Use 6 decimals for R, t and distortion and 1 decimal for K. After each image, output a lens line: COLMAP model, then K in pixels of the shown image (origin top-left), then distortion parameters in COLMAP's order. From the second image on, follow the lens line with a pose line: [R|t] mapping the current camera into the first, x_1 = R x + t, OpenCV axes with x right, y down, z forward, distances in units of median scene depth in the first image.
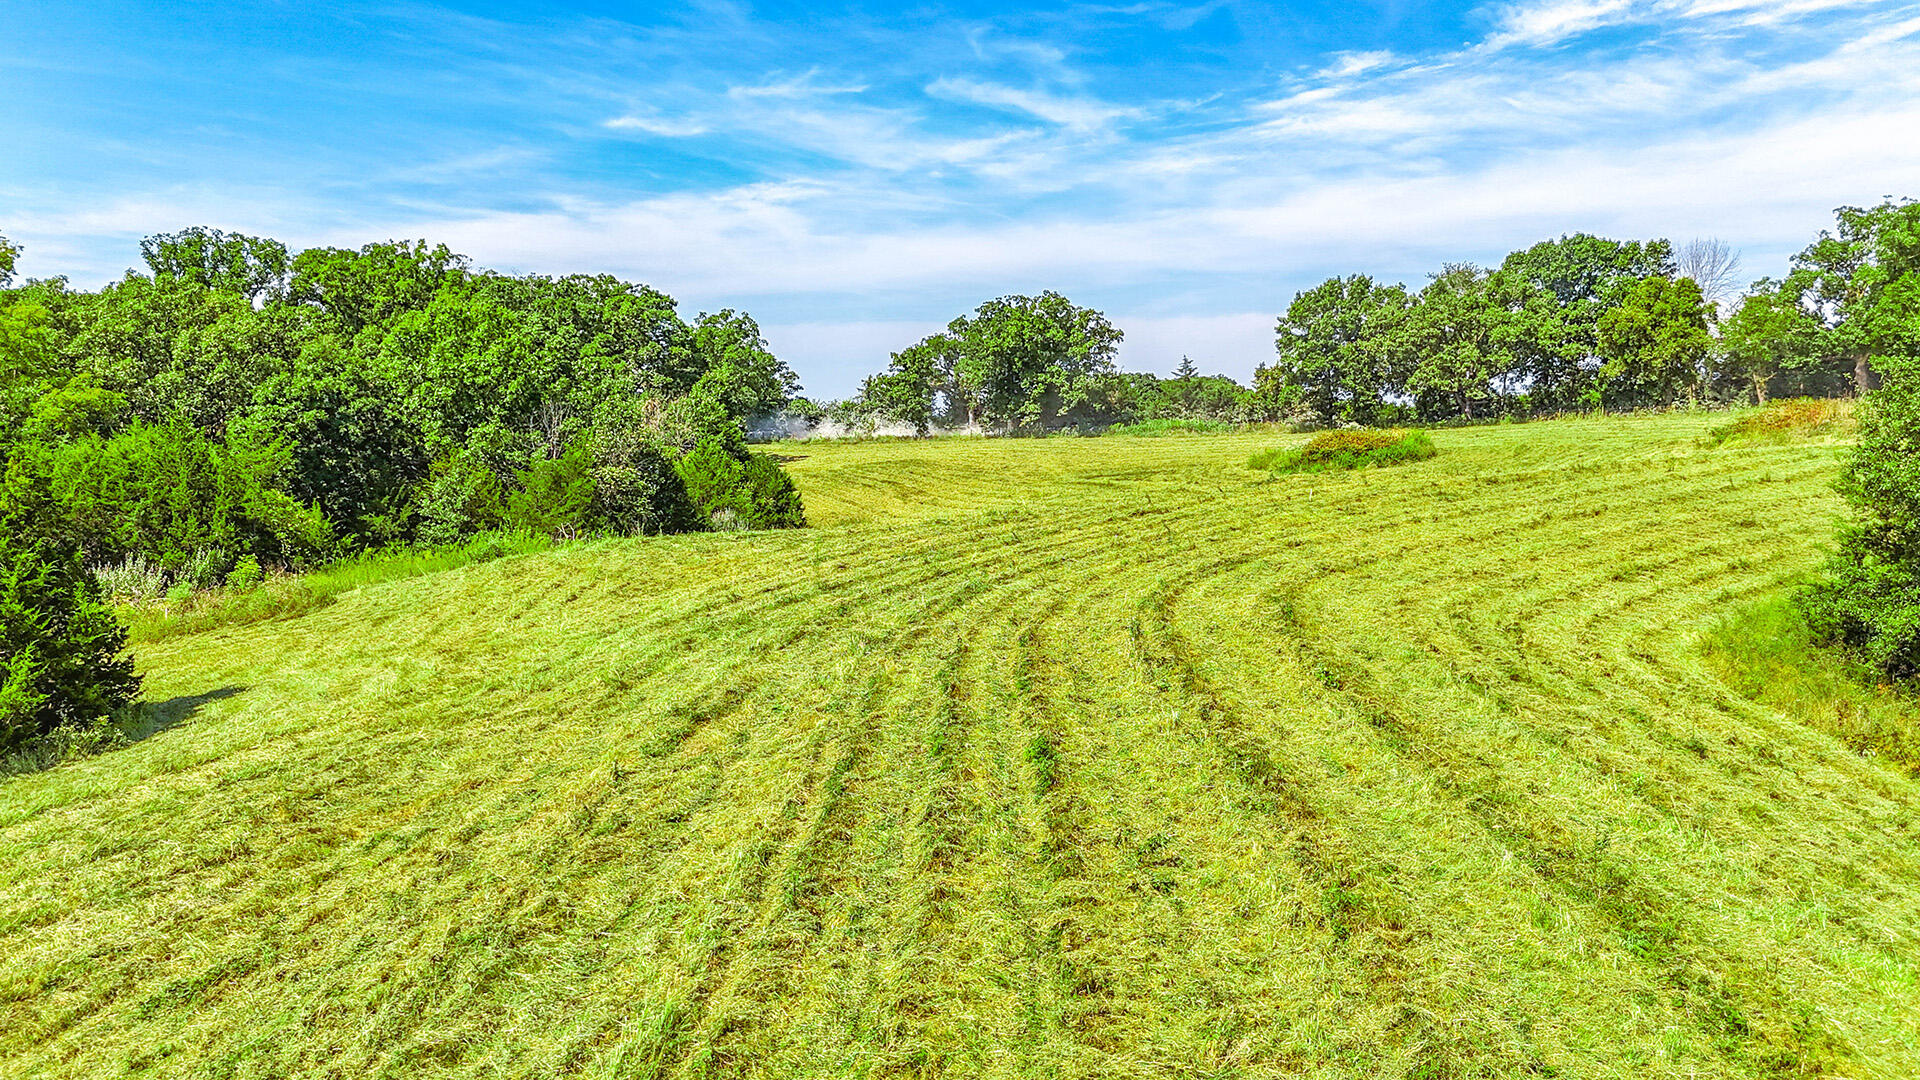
lens RADIAL K [[1422.2, 0, 958.2], [0, 1422.2, 548.1], [0, 0, 1]] dist [0.084877, -0.053766]
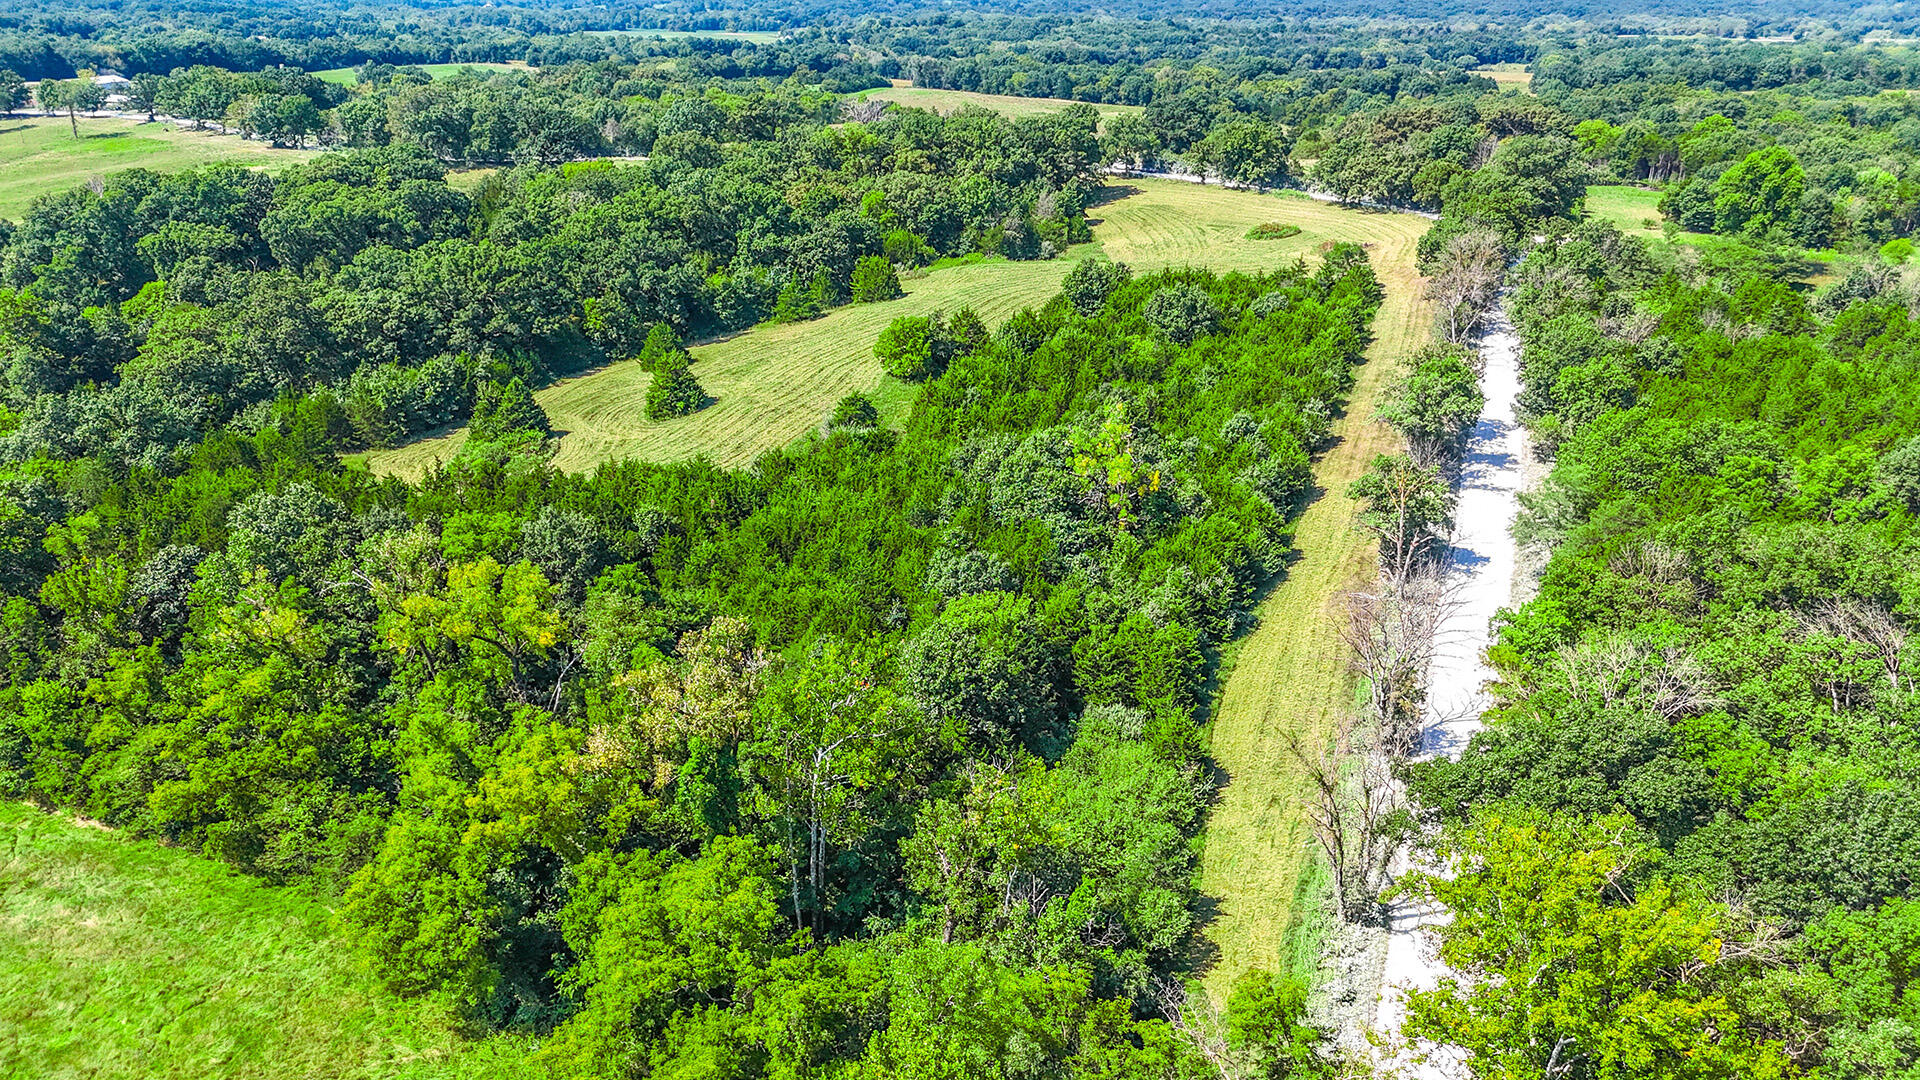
lens RADIAL K [[1422.2, 0, 959.2], [0, 1422.2, 545.1], [0, 0, 1]] dist [0.084877, -0.053766]
pose [[0.896148, 0.172619, -0.408805, 1.372396], [-0.048951, 0.954071, 0.295553, -0.390746], [0.441047, -0.244848, 0.863439, -2.590159]]
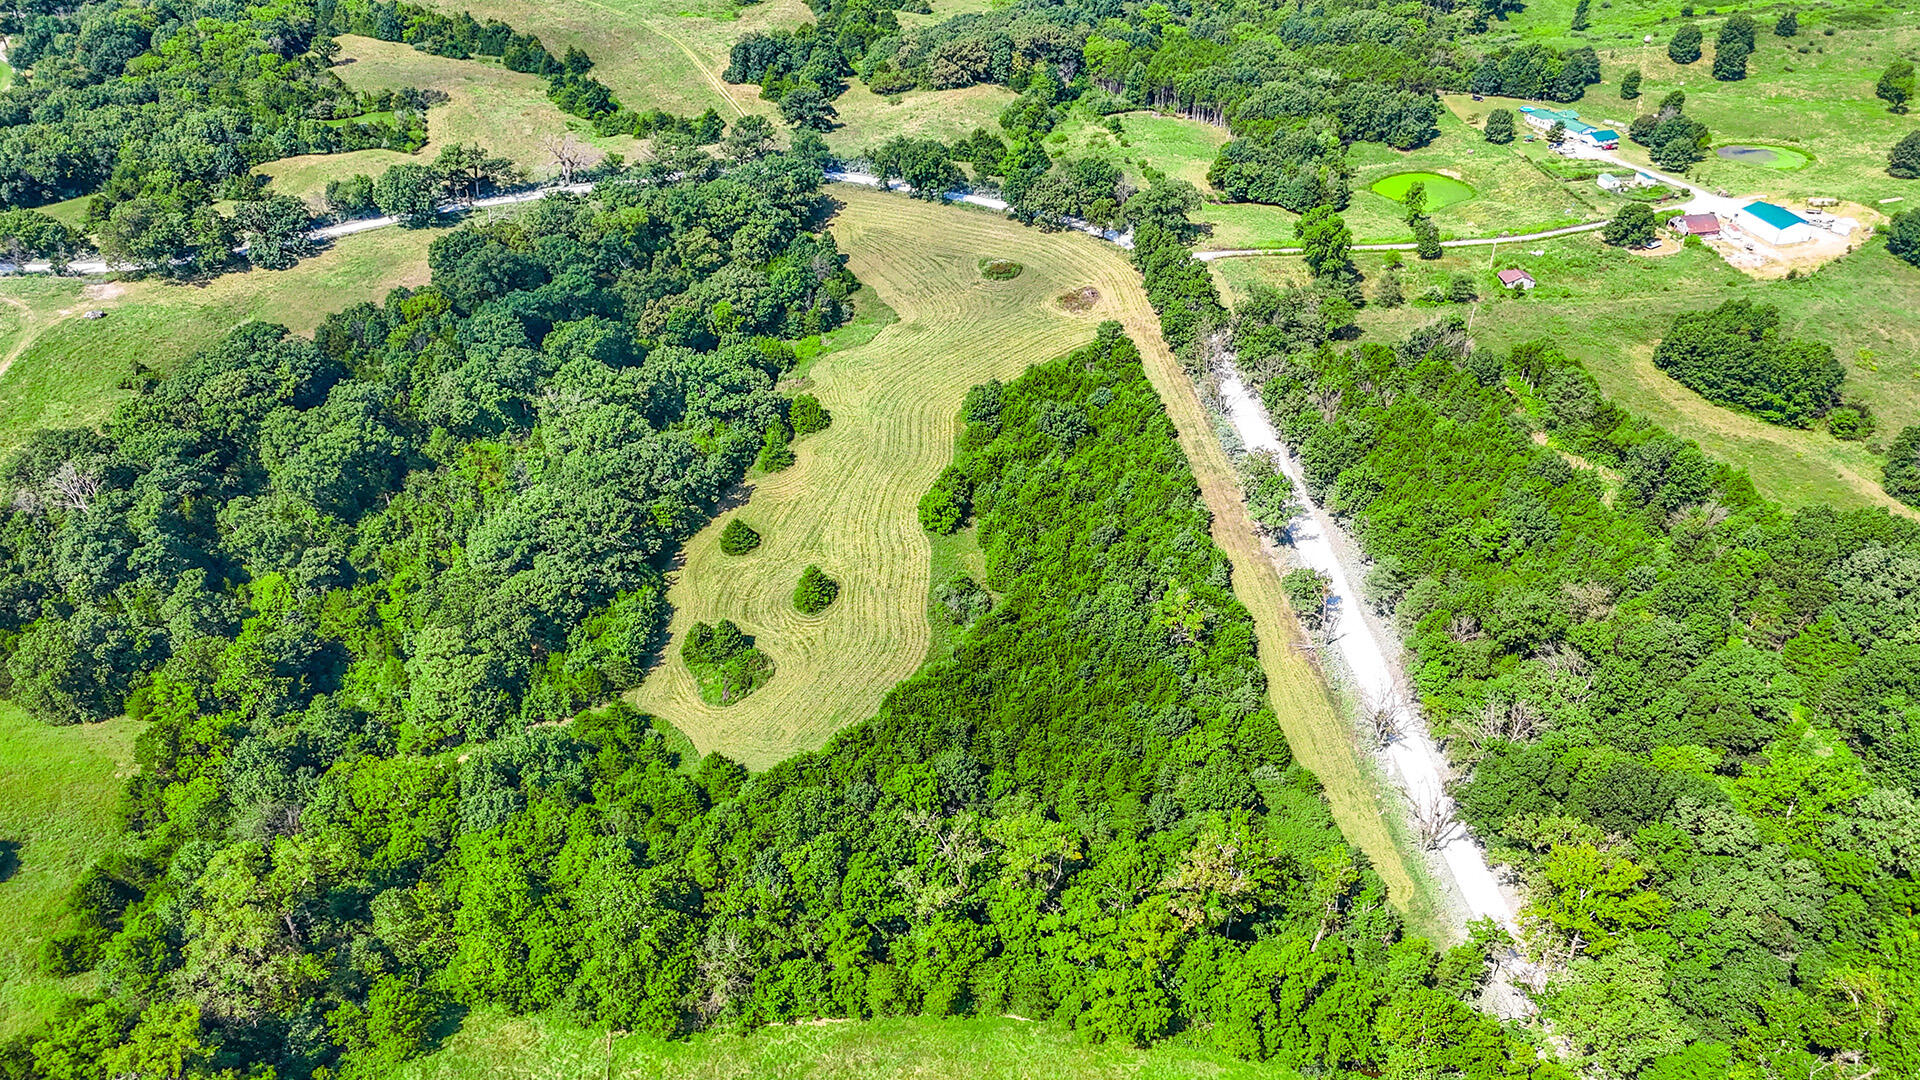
lens RADIAL K [[1422.2, 0, 960.0], [0, 1422.2, 540.9], [0, 0, 1]] dist [0.084877, -0.053766]
pose [[0.999693, -0.015234, 0.019542, 0.111948], [0.003514, 0.867861, 0.496795, -1.854536], [-0.024528, -0.496574, 0.867648, -3.735434]]
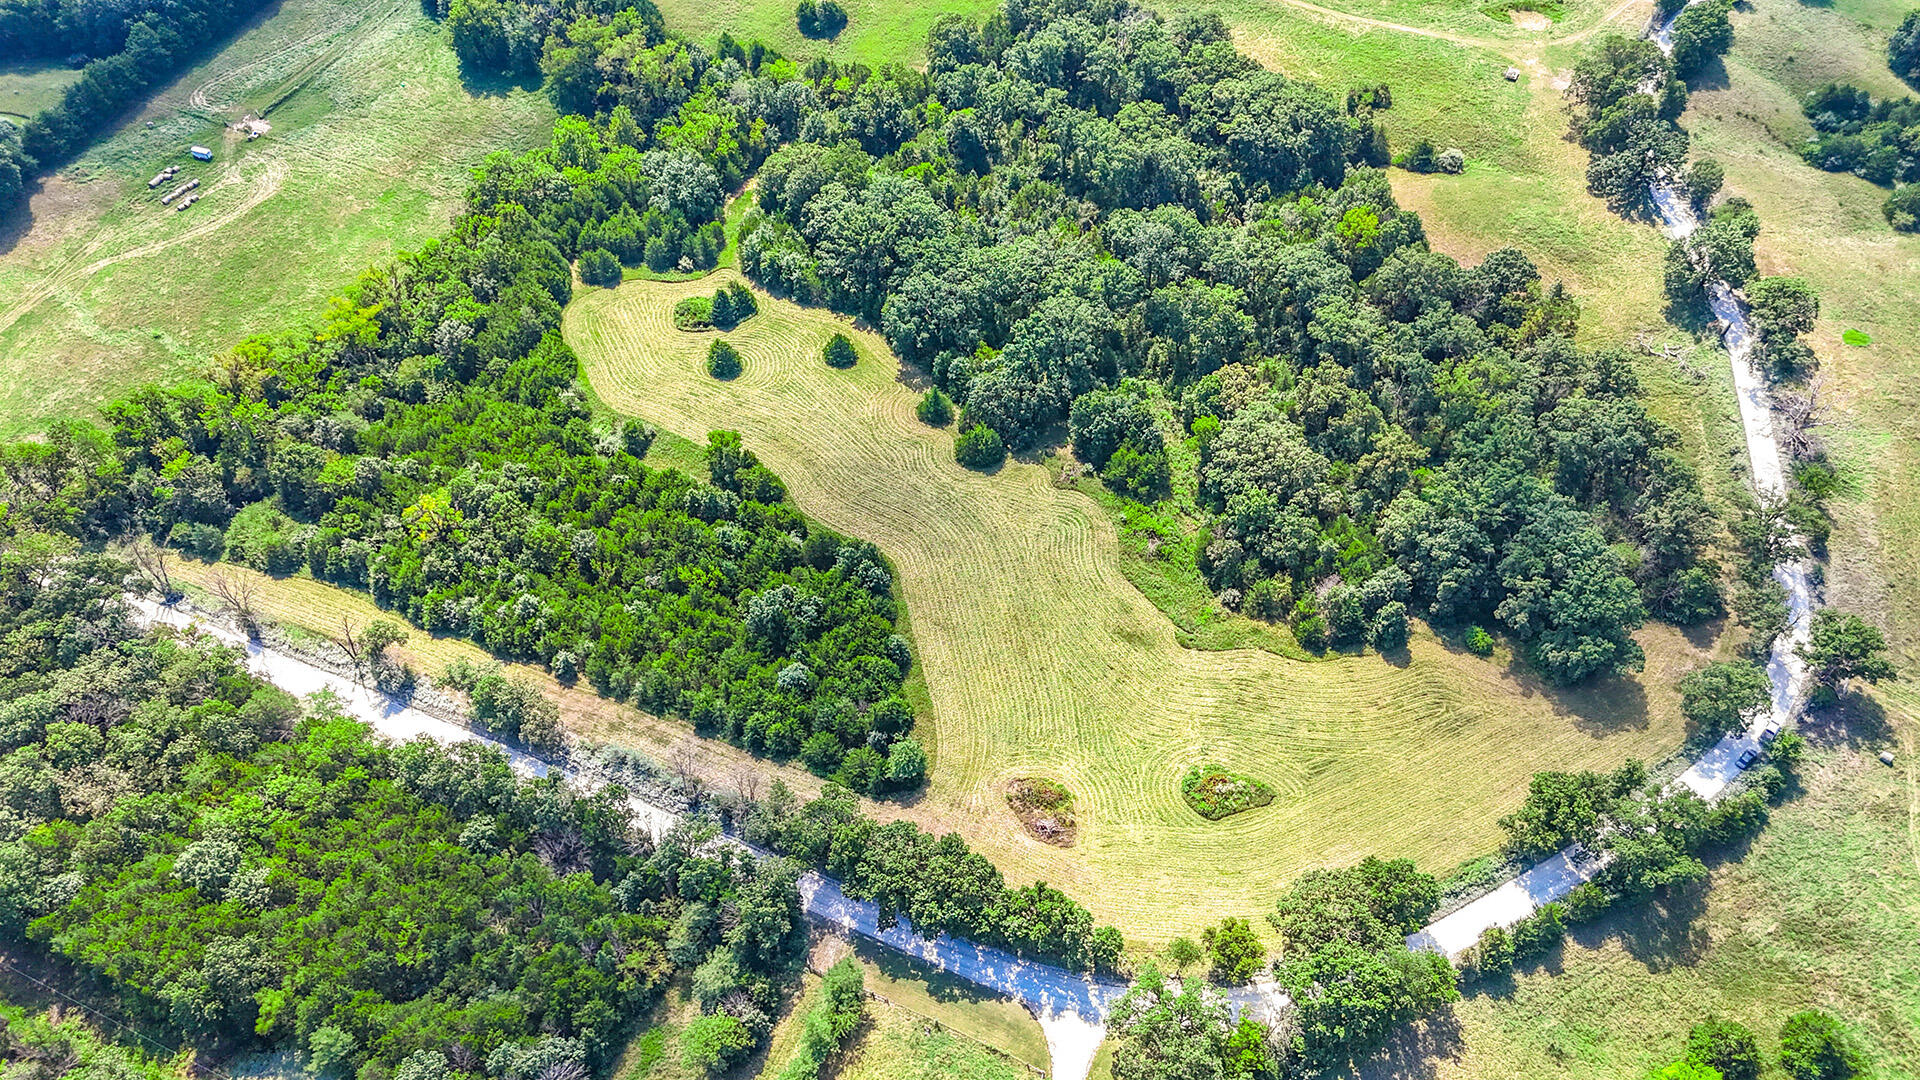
lens RADIAL K [[1422.2, 0, 949.8], [0, 1422.2, 546.4], [0, 0, 1]] dist [0.084877, -0.053766]
pose [[-0.522994, 0.666576, -0.531182, 2.086121], [-0.078055, 0.583132, 0.808619, -3.037392], [0.848755, 0.464364, -0.252945, 1.432998]]
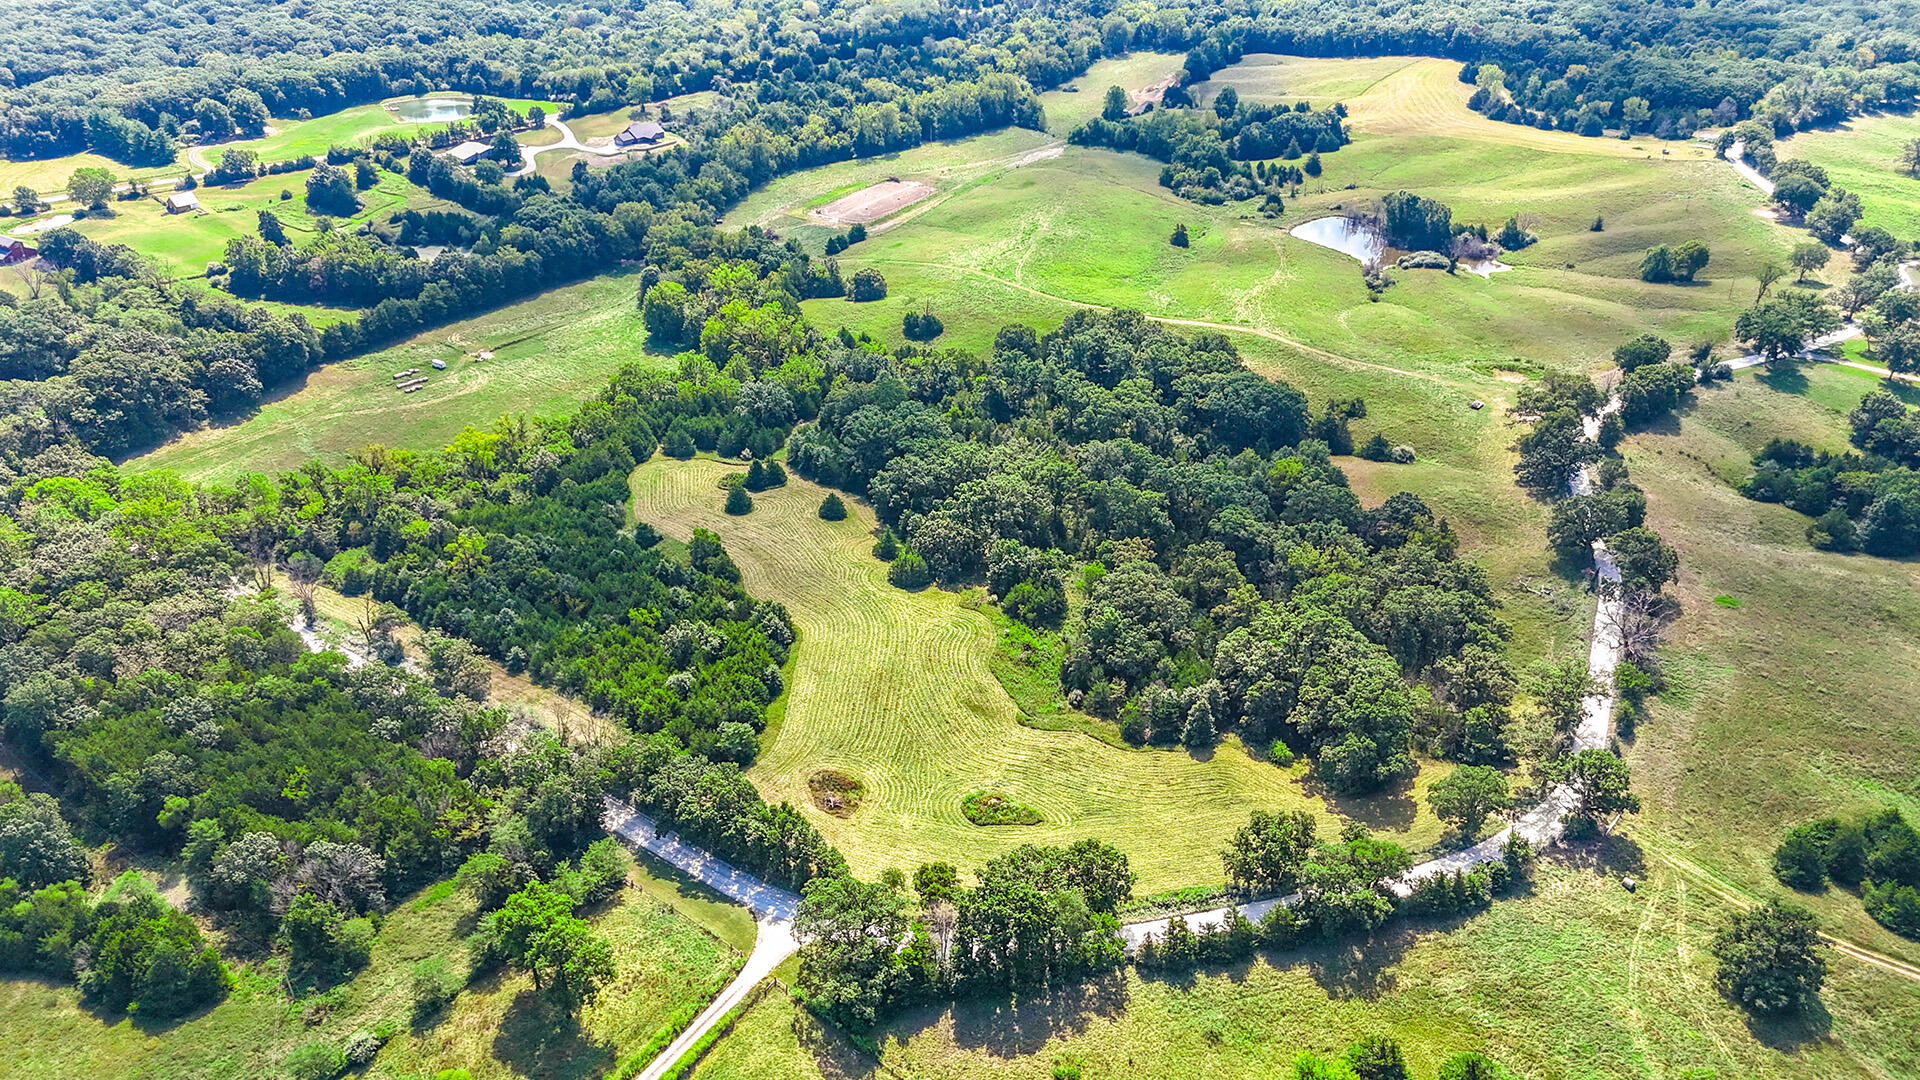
lens RADIAL K [[1422.2, 0, 957.6], [0, 1422.2, 541.4], [0, 0, 1]] dist [0.084877, -0.053766]
pose [[-0.713460, 0.359864, -0.601227, 2.425050], [-0.059217, 0.824005, 0.563479, -2.733613], [0.698190, 0.437623, -0.566584, 3.115304]]
